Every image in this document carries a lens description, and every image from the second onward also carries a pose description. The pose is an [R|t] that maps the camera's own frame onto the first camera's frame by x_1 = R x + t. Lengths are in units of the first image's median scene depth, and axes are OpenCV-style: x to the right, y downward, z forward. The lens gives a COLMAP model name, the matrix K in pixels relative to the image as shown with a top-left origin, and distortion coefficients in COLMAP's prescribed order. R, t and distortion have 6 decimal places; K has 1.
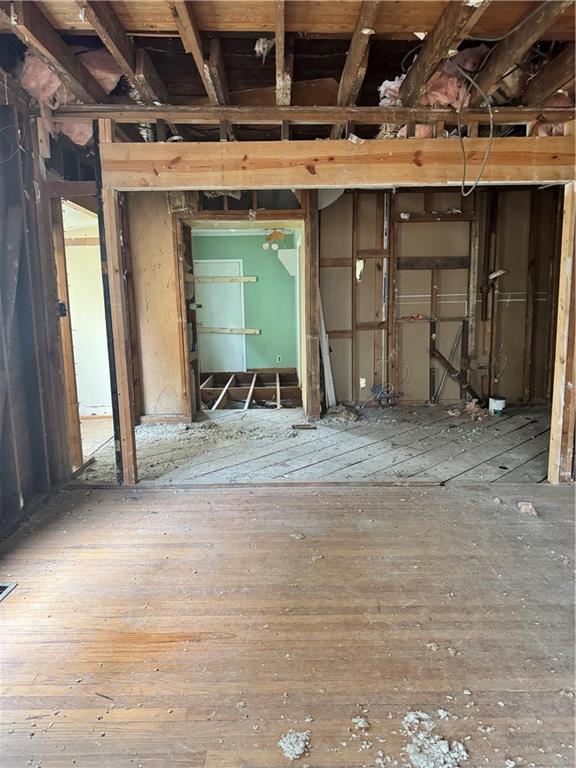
lens RADIAL K [[541.8, 0, 283.5], [0, 541.8, 386.0], [0, 0, 1]] dist [0.070746, -0.023194]
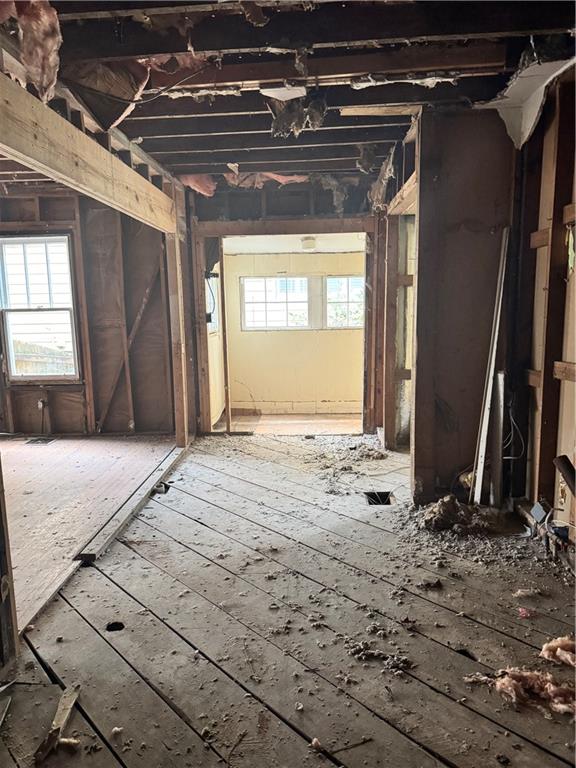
lens RADIAL K [[541.8, 0, 294.1], [0, 541.8, 380.8], [0, 0, 1]] dist [0.070746, -0.023194]
pose [[-0.045075, 0.165306, -0.985212, 0.651415], [-0.137255, 0.975836, 0.170013, -0.160867], [0.989510, 0.142888, -0.021297, 0.821787]]
